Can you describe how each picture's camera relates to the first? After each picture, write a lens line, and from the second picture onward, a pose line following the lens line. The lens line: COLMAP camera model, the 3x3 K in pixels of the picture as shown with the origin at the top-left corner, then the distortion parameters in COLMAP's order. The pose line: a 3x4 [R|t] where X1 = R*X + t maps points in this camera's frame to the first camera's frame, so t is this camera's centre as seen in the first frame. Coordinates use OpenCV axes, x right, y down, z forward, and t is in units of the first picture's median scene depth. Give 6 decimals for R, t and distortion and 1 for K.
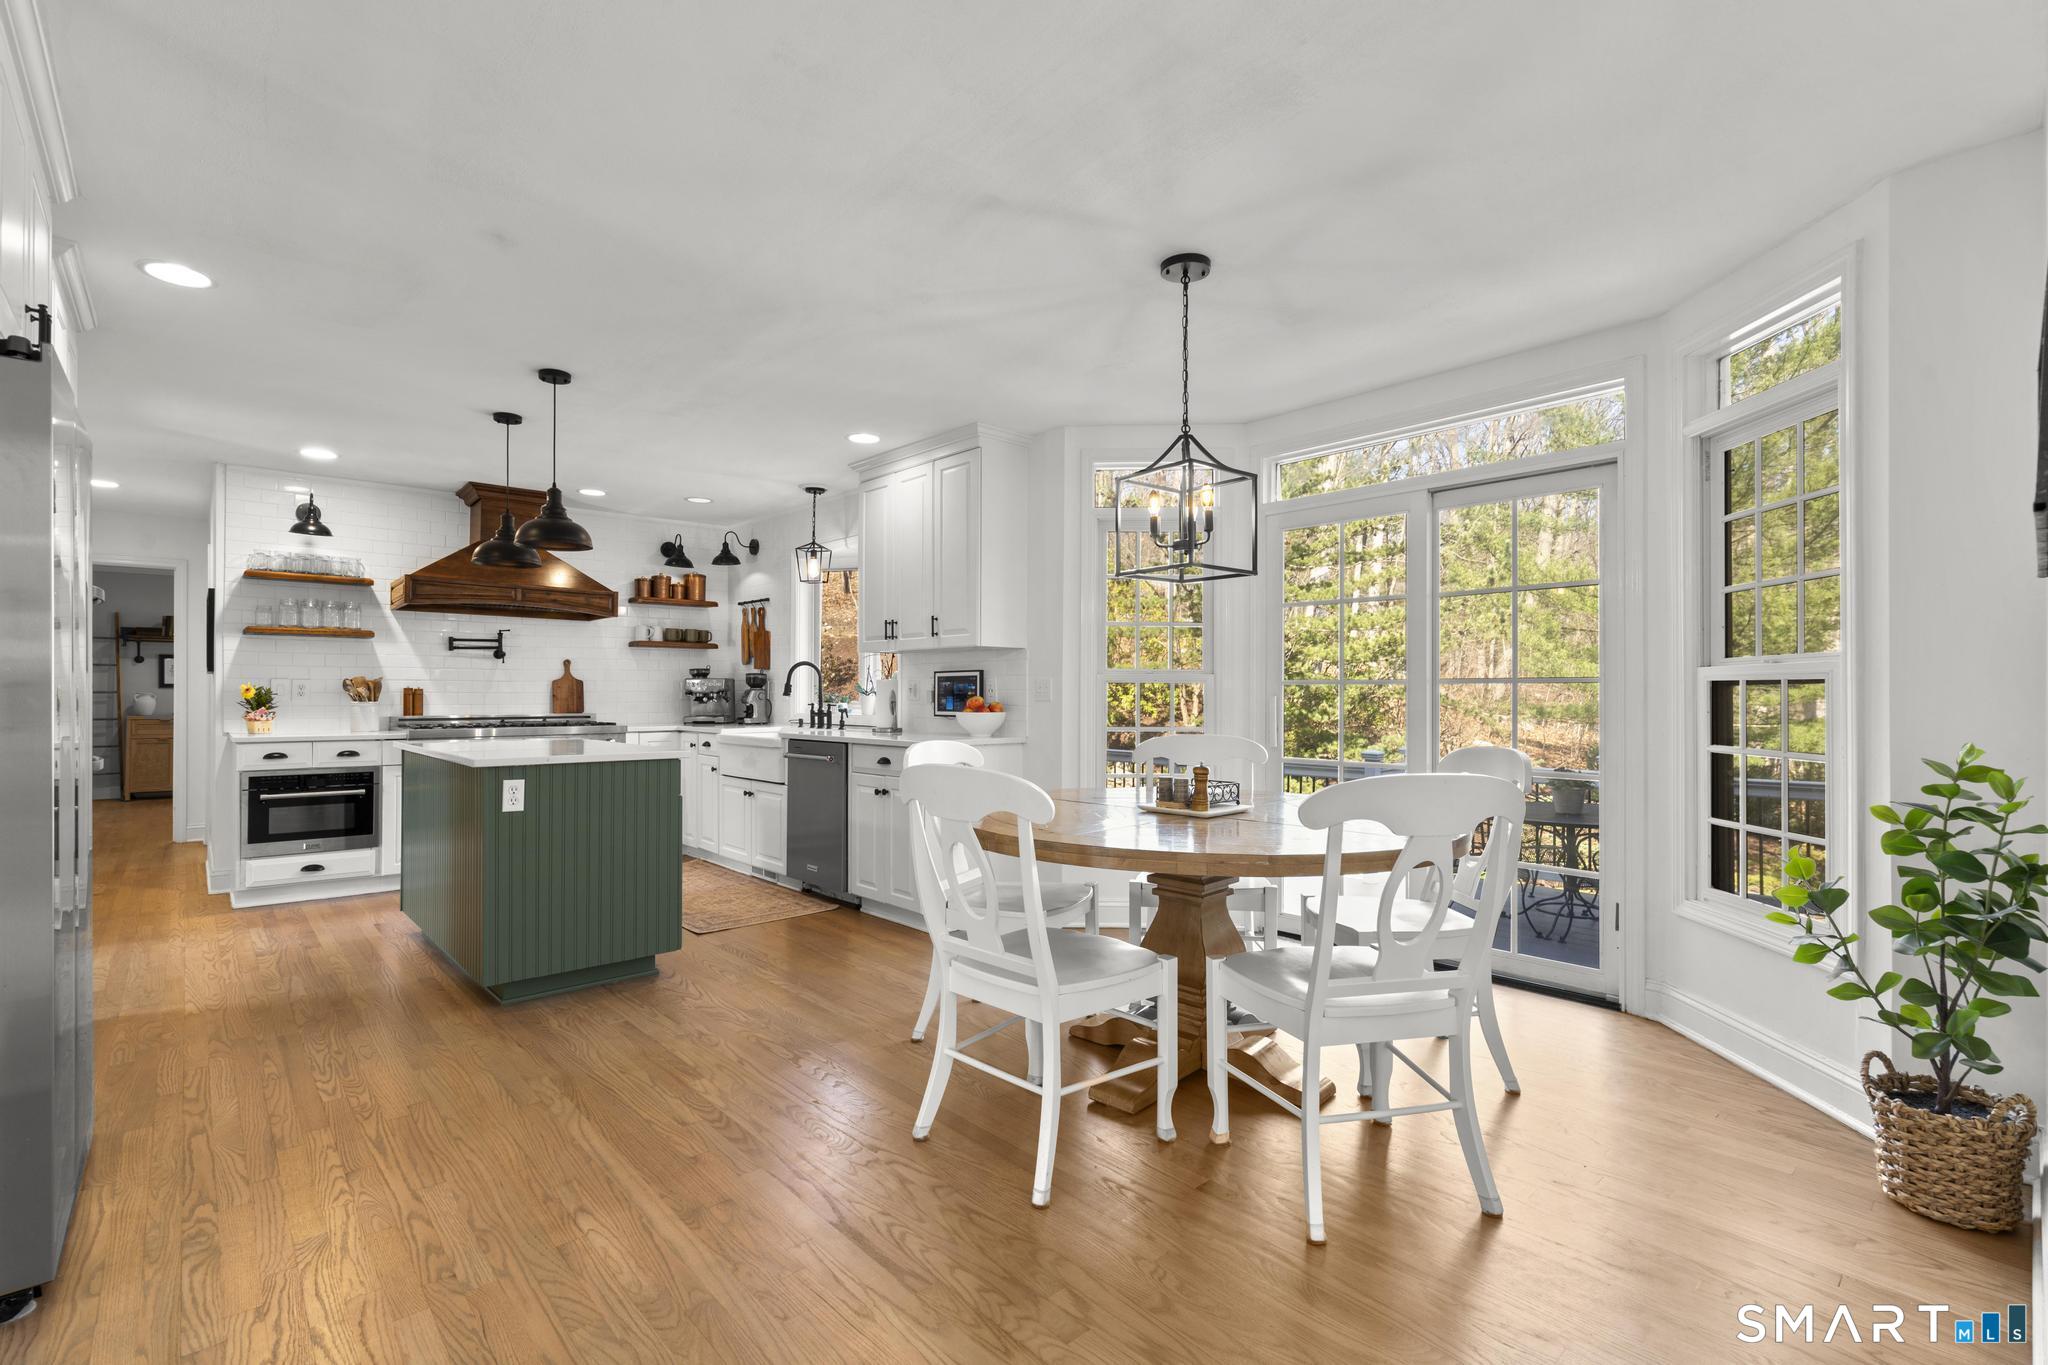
lens RADIAL K [[919.4, 0, 1017.3], [0, 919.4, 689.1], [0, 0, 1]] dist [-0.003074, 0.000744]
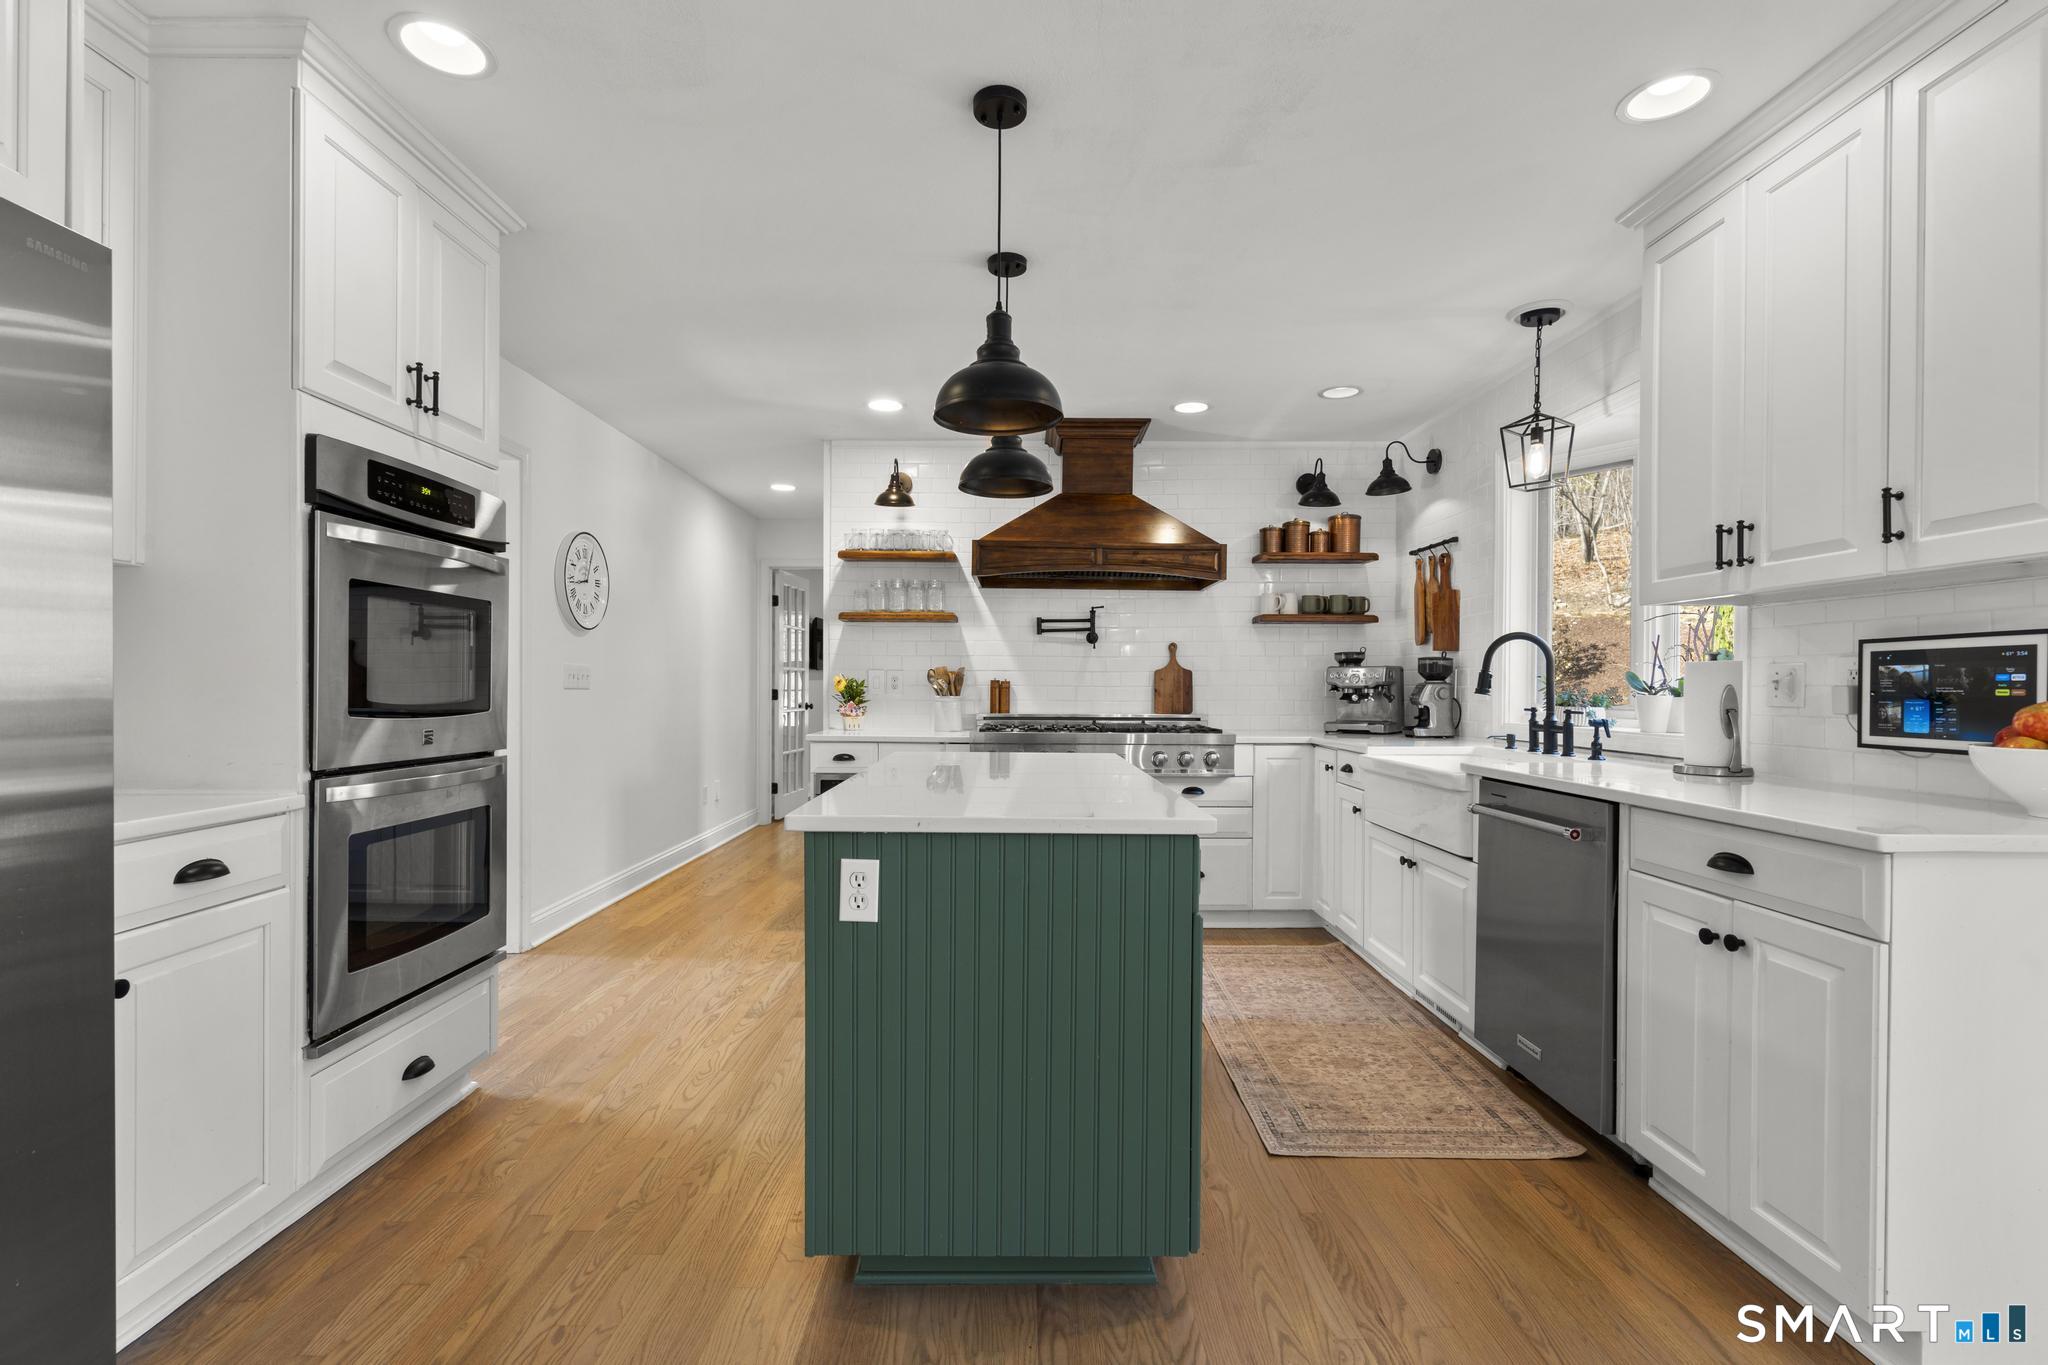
lens RADIAL K [[919.4, 0, 1011.4], [0, 919.4, 687.8], [0, 0, 1]] dist [-0.003074, 0.000744]
pose [[0.737250, 0.005636, -0.675597, -0.081456], [-0.002098, 0.999979, 0.006052, 0.000642], [0.675617, -0.003044, 0.737246, 0.381924]]
